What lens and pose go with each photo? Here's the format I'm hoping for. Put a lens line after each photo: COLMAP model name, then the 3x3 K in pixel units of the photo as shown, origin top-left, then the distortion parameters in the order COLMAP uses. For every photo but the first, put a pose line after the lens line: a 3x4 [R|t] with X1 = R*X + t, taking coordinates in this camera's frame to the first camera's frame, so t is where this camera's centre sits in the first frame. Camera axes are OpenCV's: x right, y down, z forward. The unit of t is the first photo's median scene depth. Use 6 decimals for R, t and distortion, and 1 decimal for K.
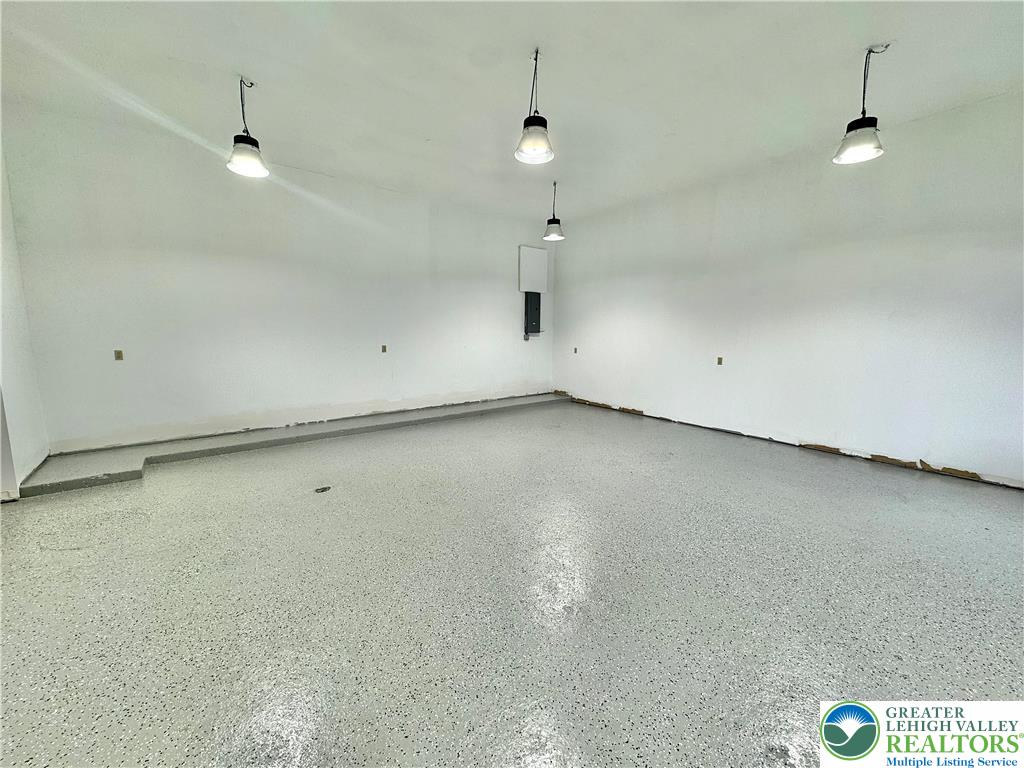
lens RADIAL K [[406.0, 0, 512.0], [0, 406.0, 384.0], [0, 0, 1]] dist [-0.002371, 0.000344]
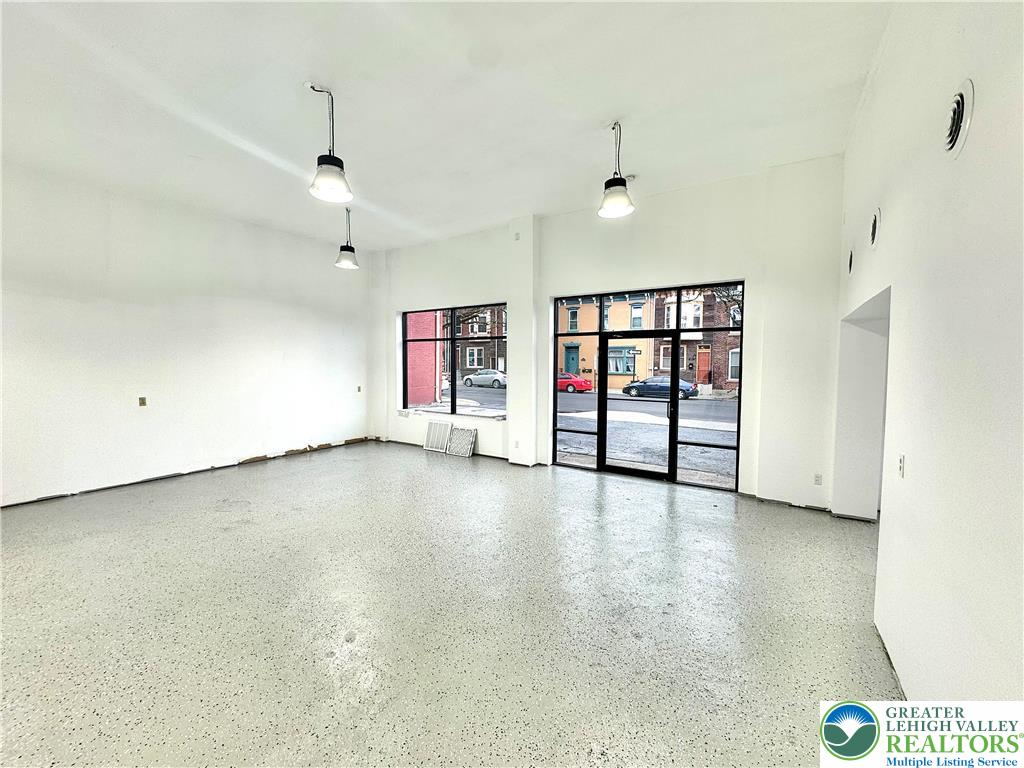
lens RADIAL K [[406.0, 0, 512.0], [0, 406.0, 384.0], [0, 0, 1]] dist [-0.002371, 0.000344]
pose [[-0.321373, -0.055970, 0.945297, -0.715930], [0.119240, 0.987914, 0.099031, -0.109175], [-0.939415, 0.144543, -0.310815, 0.667518]]
